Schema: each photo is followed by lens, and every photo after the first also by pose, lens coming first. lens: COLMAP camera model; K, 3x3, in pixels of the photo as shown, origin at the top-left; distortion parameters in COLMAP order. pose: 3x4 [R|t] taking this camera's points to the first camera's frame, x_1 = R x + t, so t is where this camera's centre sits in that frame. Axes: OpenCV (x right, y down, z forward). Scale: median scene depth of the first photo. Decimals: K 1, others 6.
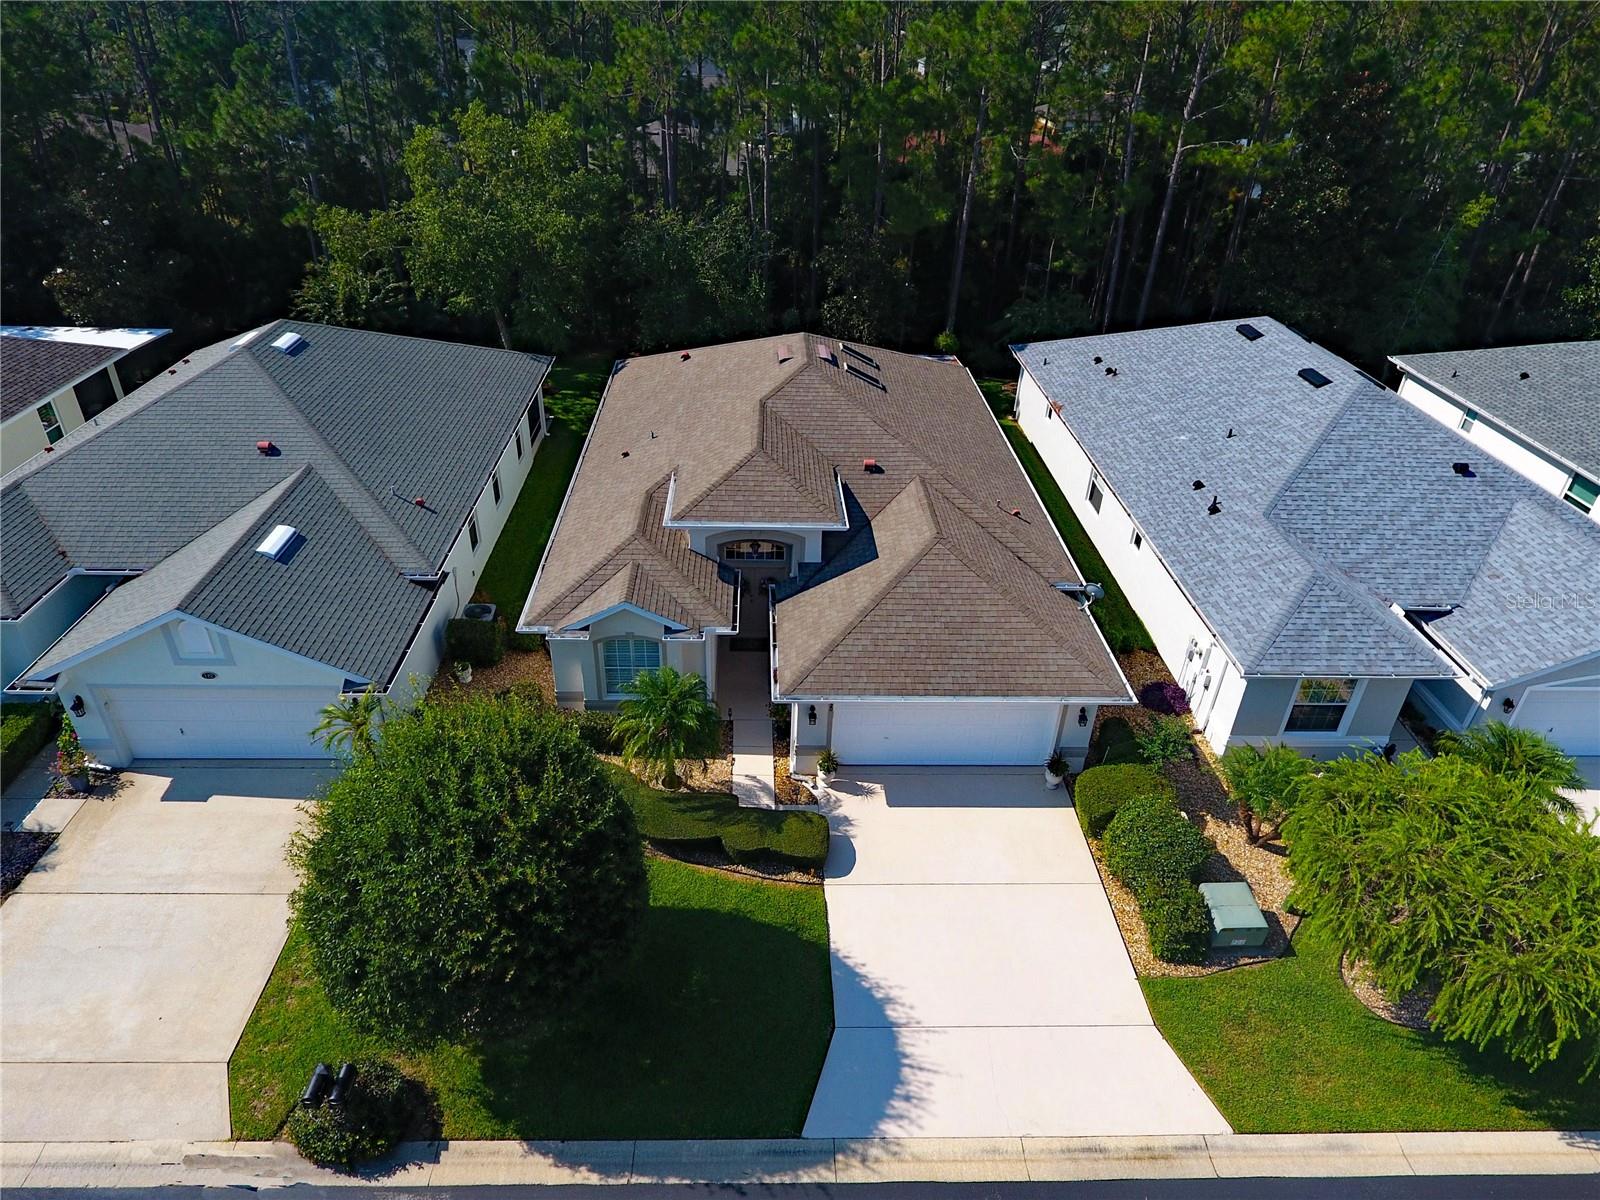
lens RADIAL K [[972.8, 0, 777.8], [0, 972.8, 580.7], [0, 0, 1]] dist [-0.006062, -0.002065]
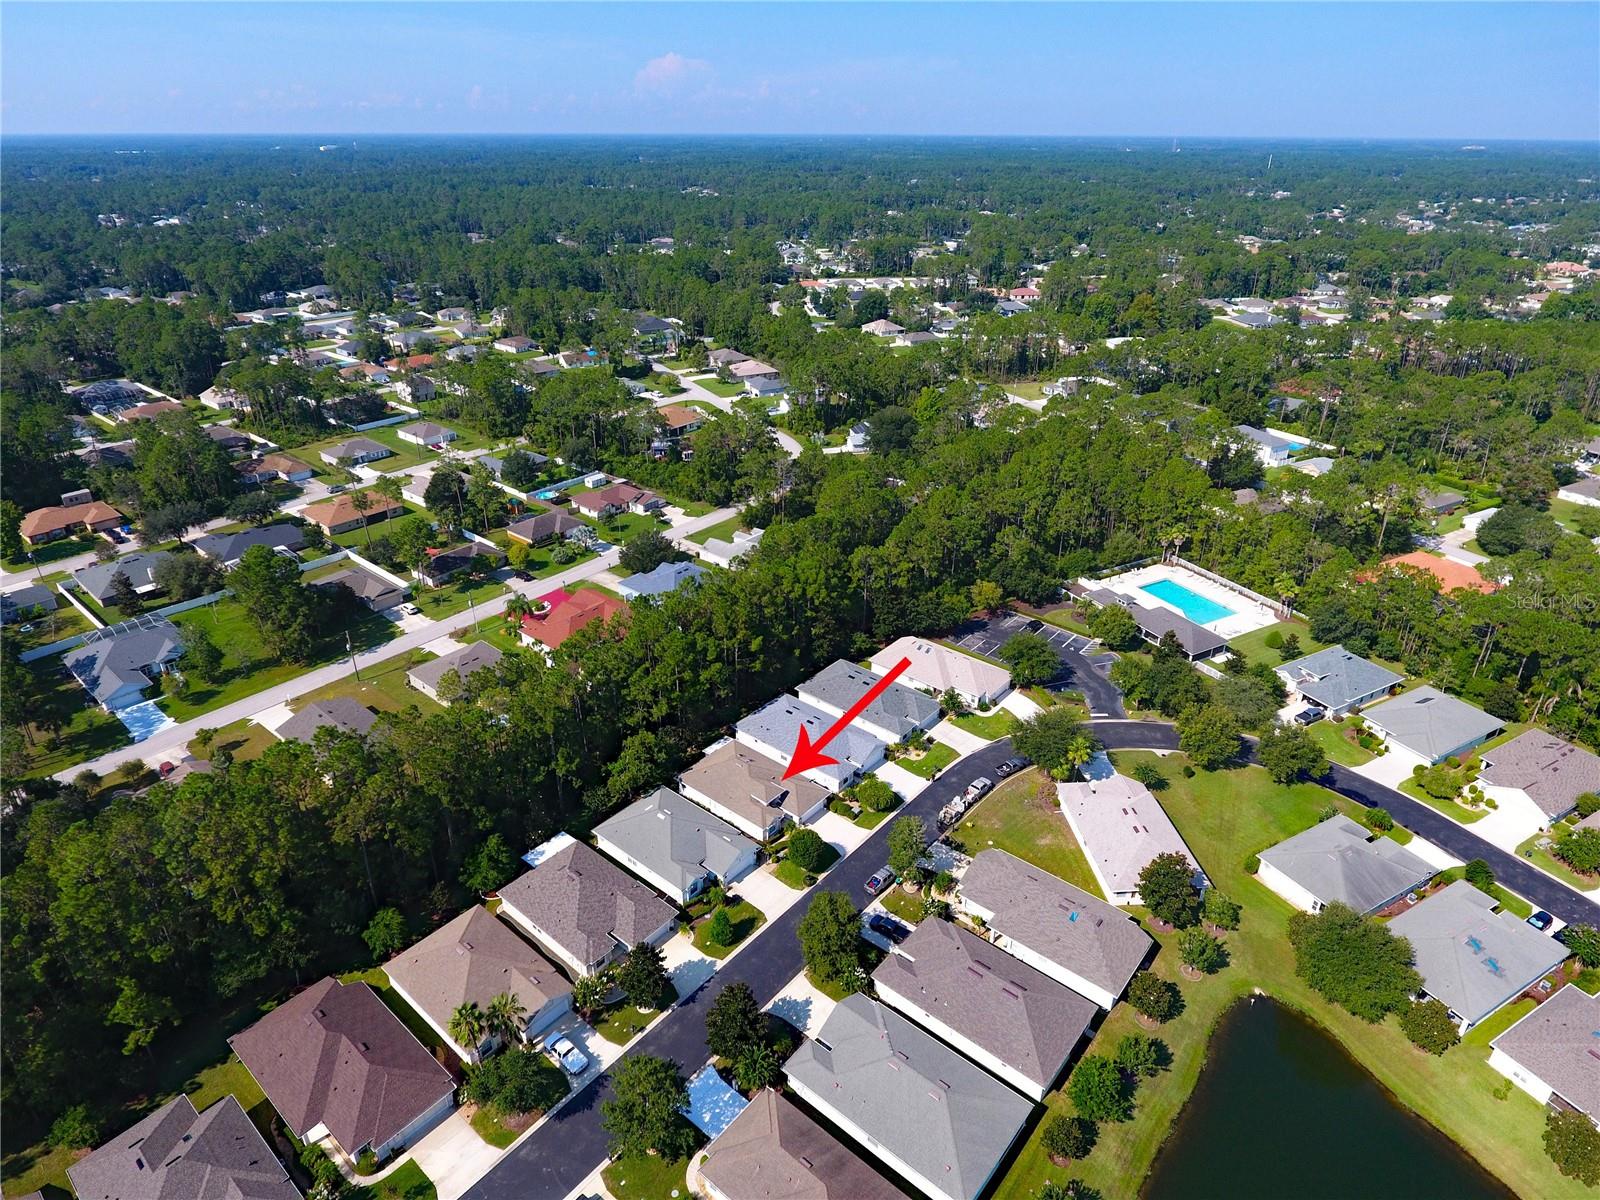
lens RADIAL K [[931.6, 0, 788.7], [0, 931.6, 602.9], [0, 0, 1]] dist [-0.007869, -0.001344]
pose [[0.661795, -0.361251, 0.656906, -3.591971], [0.399796, 0.911309, 0.098383, -1.824830], [-0.634185, 0.197519, 0.747526, -3.918142]]
